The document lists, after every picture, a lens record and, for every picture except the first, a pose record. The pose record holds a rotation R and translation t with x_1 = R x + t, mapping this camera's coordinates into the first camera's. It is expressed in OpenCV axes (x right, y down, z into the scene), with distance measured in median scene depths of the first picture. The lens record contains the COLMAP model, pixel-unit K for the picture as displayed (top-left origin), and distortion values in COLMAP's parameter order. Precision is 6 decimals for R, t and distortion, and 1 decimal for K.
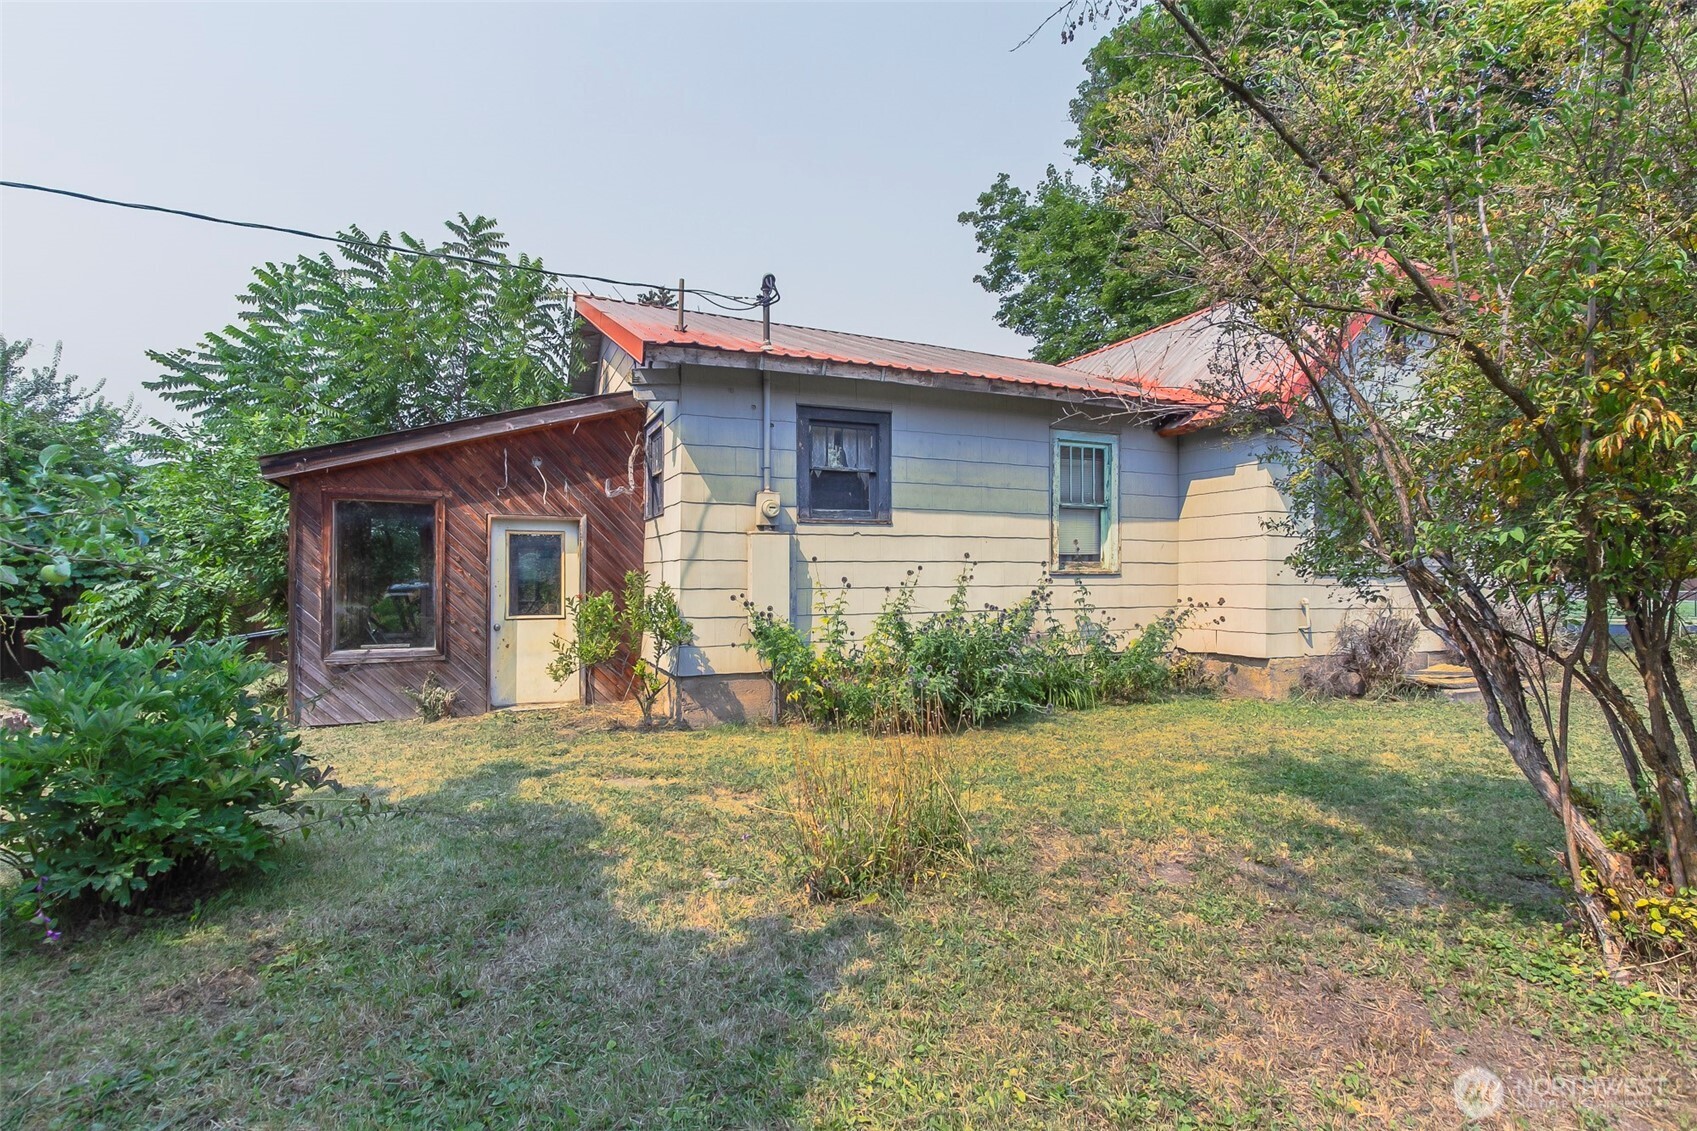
lens RADIAL K [[785.2, 0, 843.5], [0, 785.2, 576.8], [0, 0, 1]] dist [0.003217, 0.000250]
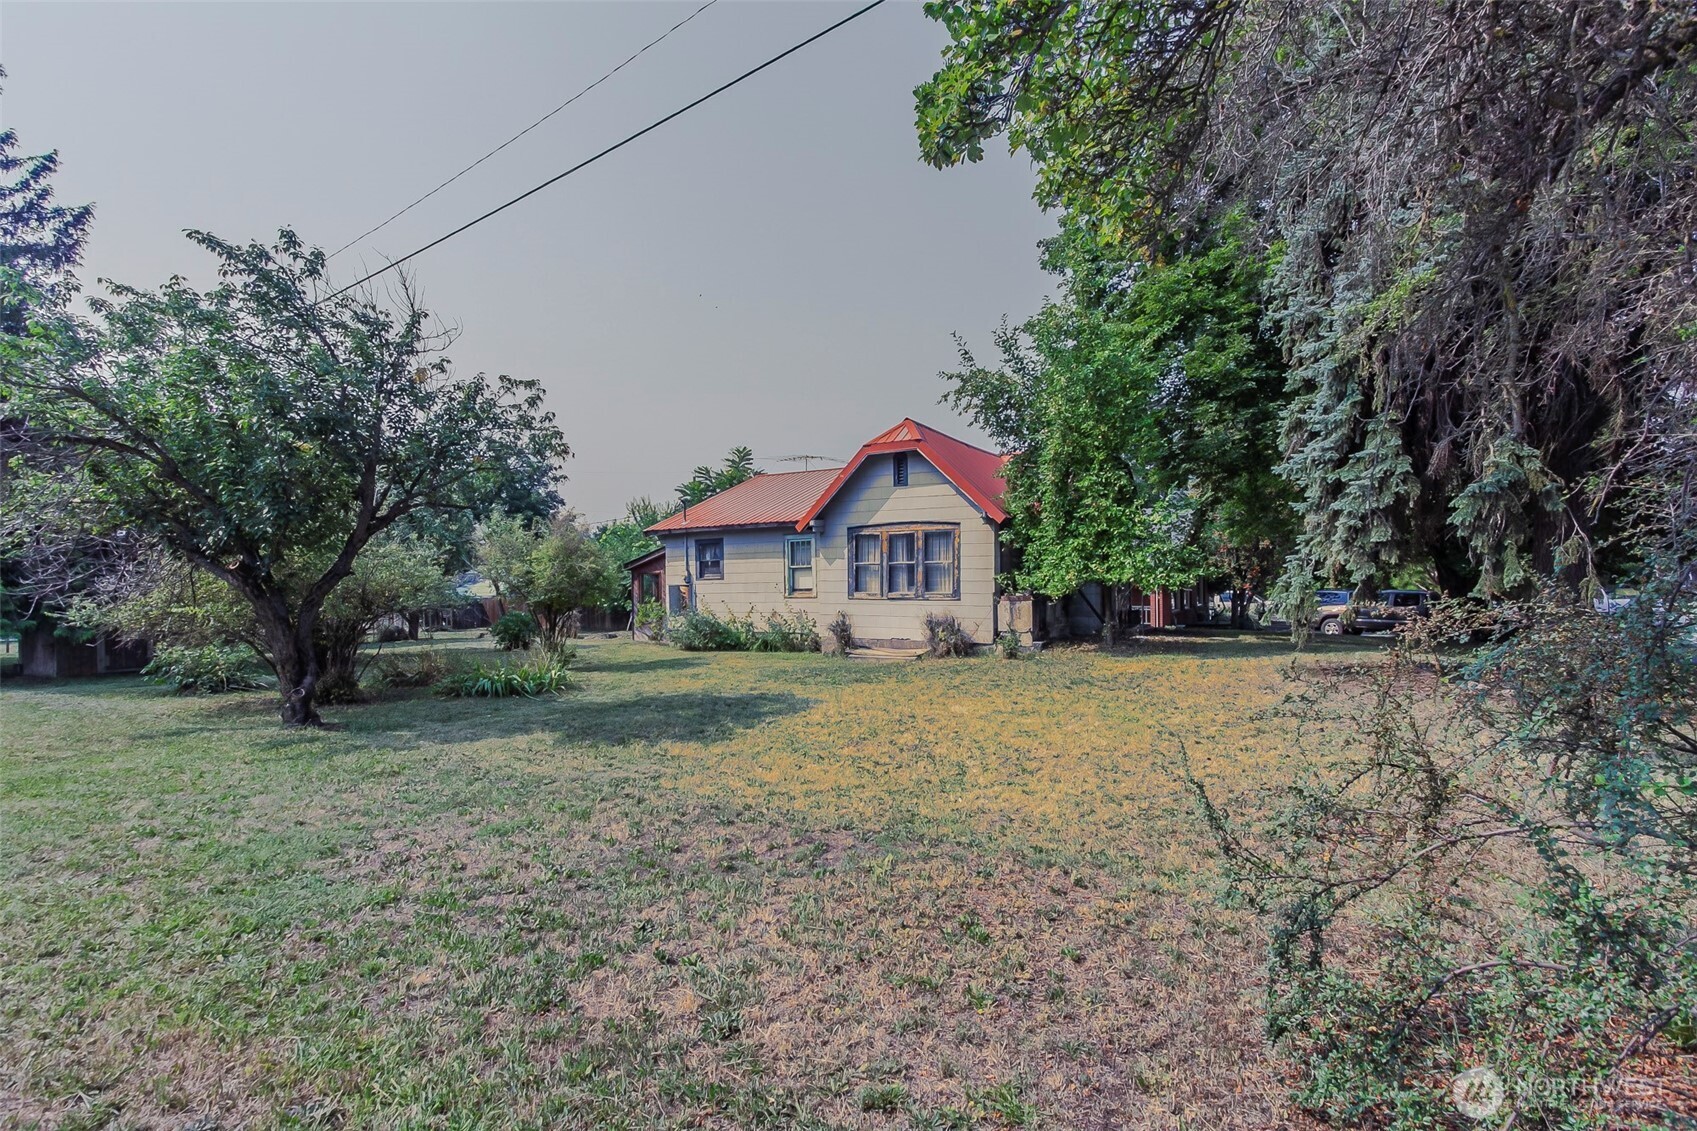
lens RADIAL K [[774.7, 0, 845.5], [0, 774.7, 590.3], [0, 0, 1]] dist [0.002511, 0.000321]
pose [[0.579310, -0.001700, -0.815105, 2.166312], [0.013620, 0.999878, 0.007594, -0.037001], [0.814993, -0.015501, 0.579263, -0.189262]]
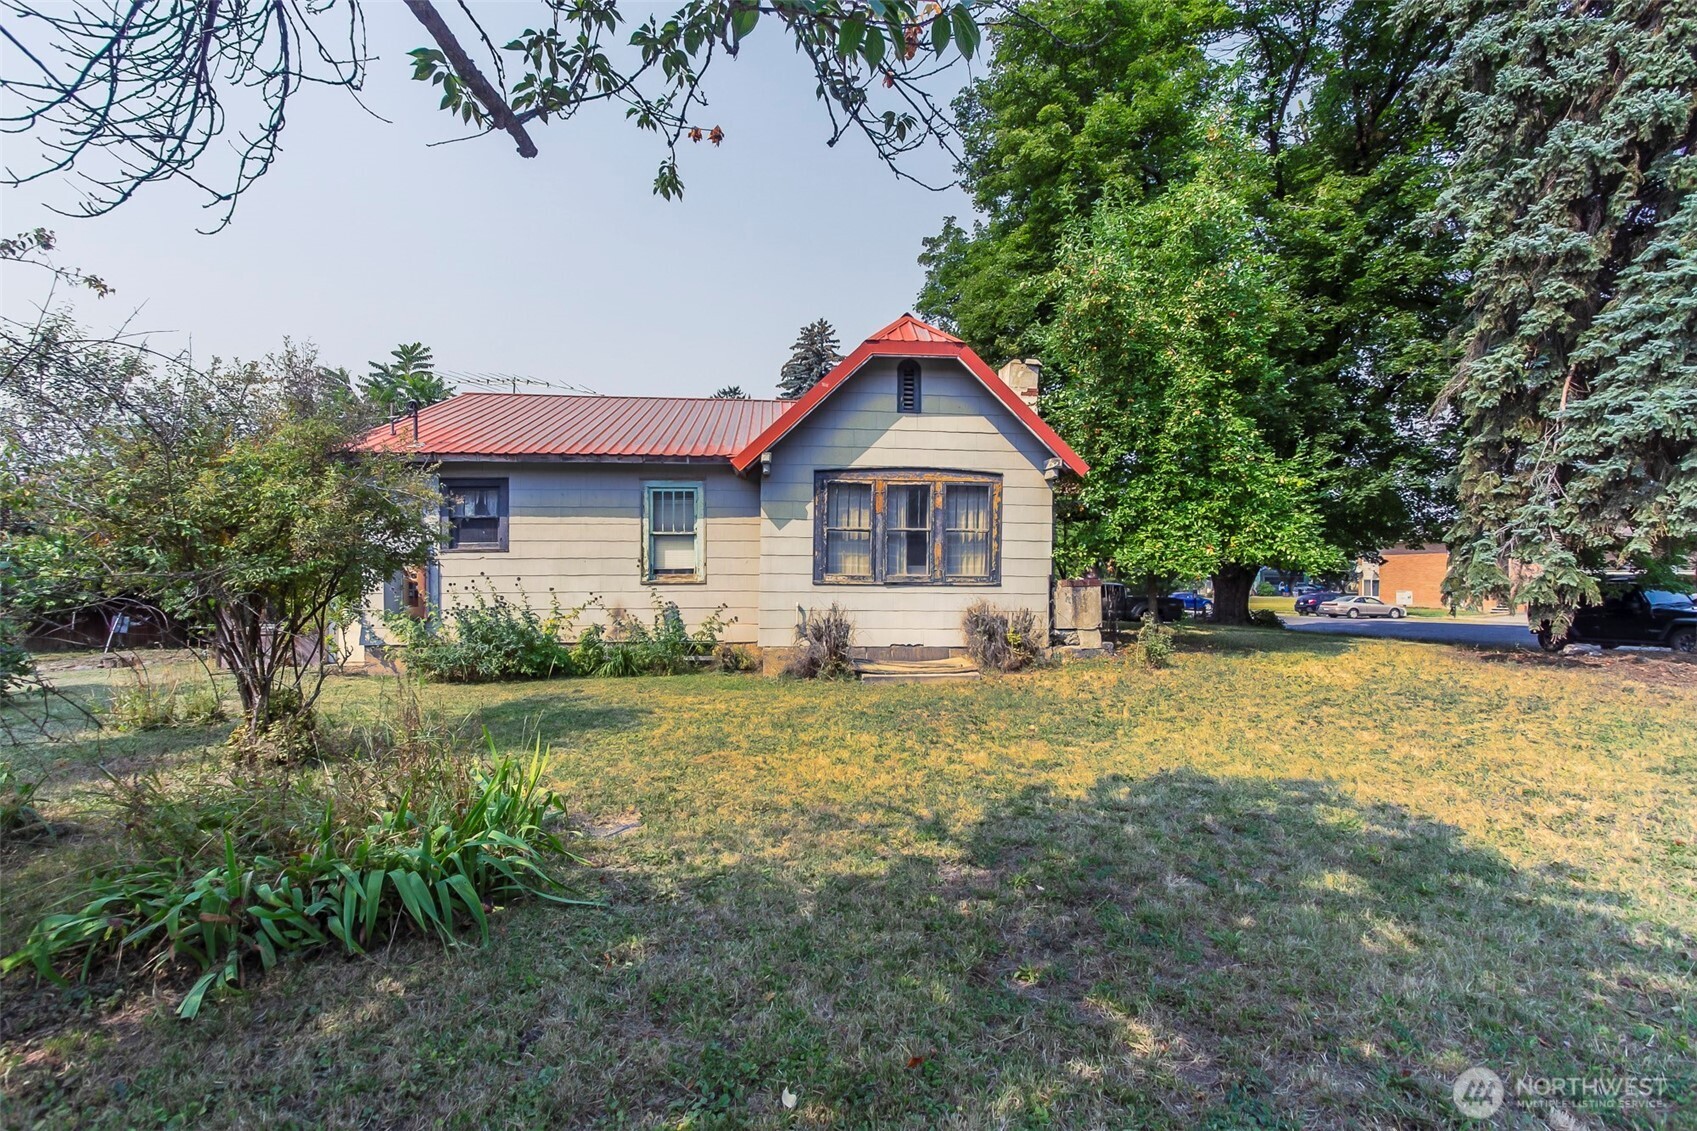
lens RADIAL K [[785.2, 0, 843.5], [0, 785.2, 576.8], [0, 0, 1]] dist [0.003217, 0.000250]
pose [[0.945766, -0.005786, -0.324797, 1.019910], [0.003606, 0.999967, -0.007315, -0.002545], [0.324828, 0.005747, 0.945756, -0.207806]]
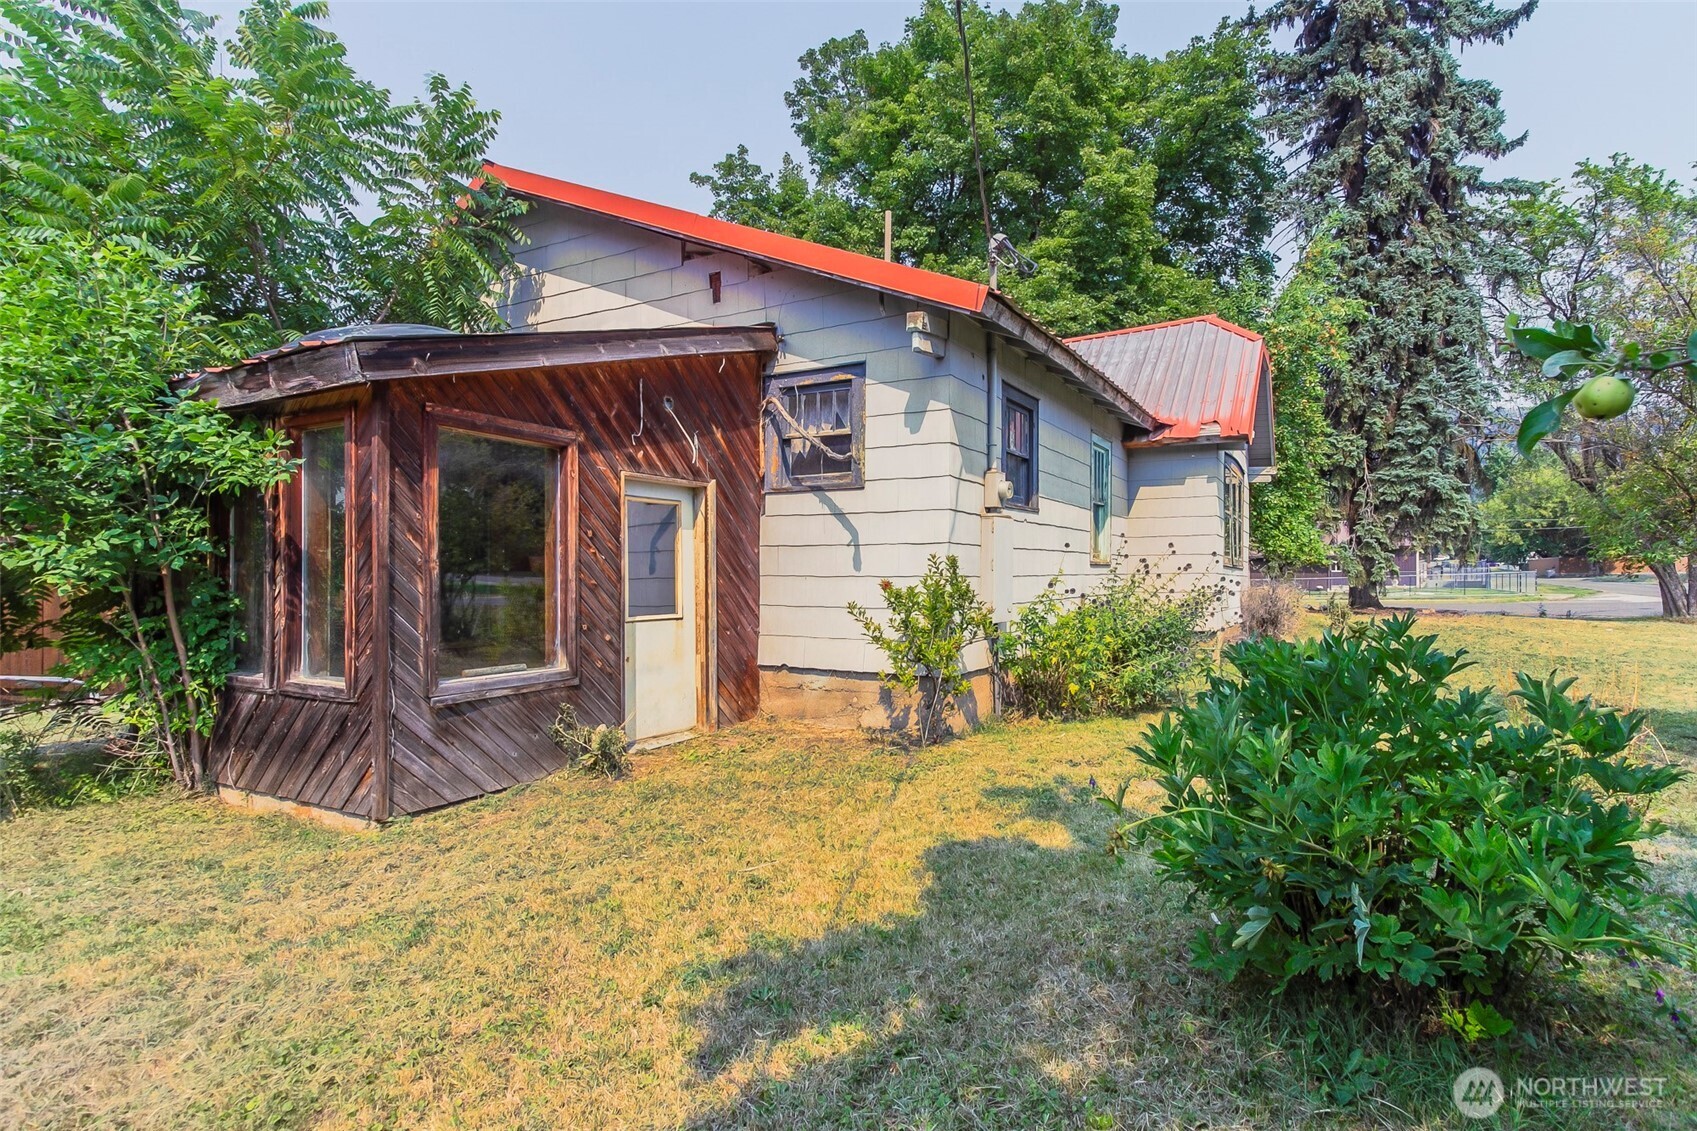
lens RADIAL K [[830.8, 0, 848.5], [0, 830.8, 565.5], [0, 0, 1]] dist [-0.001738, -0.000043]
pose [[0.792291, 0.007641, 0.610096, -0.754711], [-0.004263, 0.999967, -0.006987, 0.008844], [-0.610129, 0.002935, 0.792297, 0.299960]]
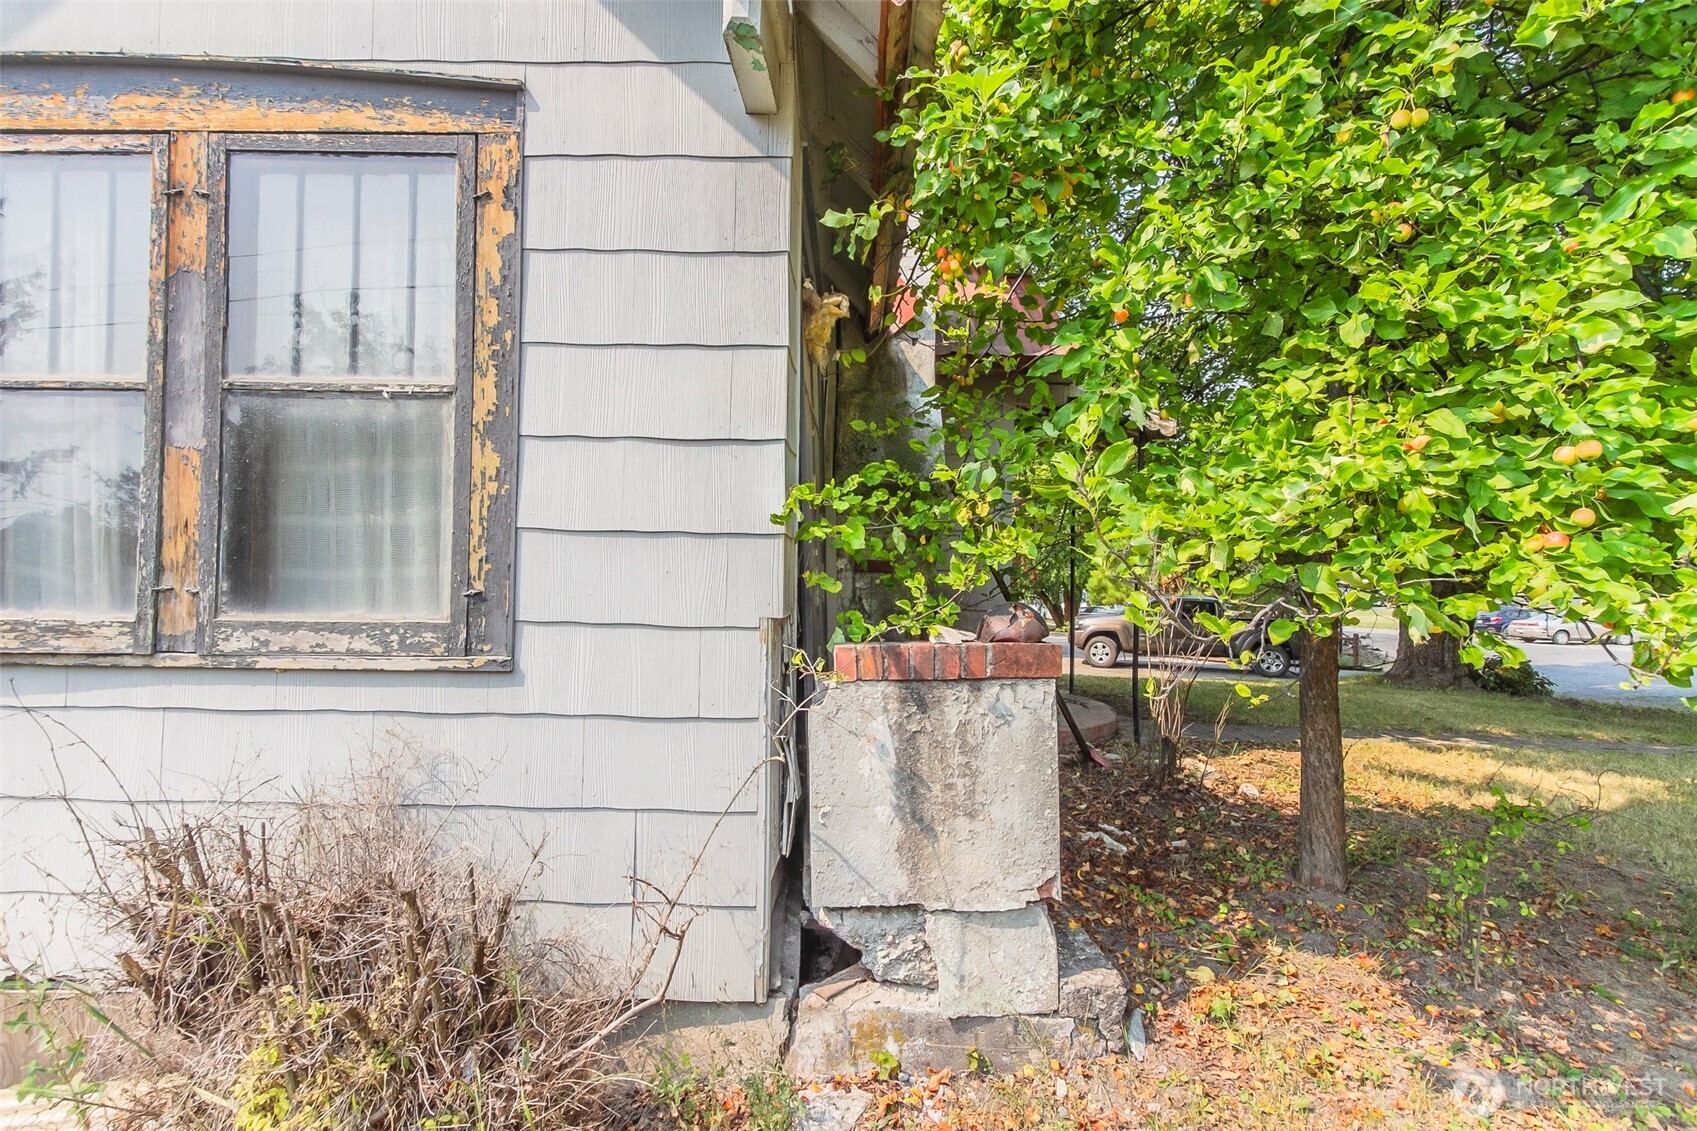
lens RADIAL K [[785.2, 0, 843.5], [0, 785.2, 576.8], [0, 0, 1]] dist [0.003217, 0.000250]
pose [[0.907790, 0.001862, -0.419421, 1.042449], [-0.004275, 0.999979, -0.004814, -0.025777], [0.419403, 0.006163, 0.907779, 0.897455]]
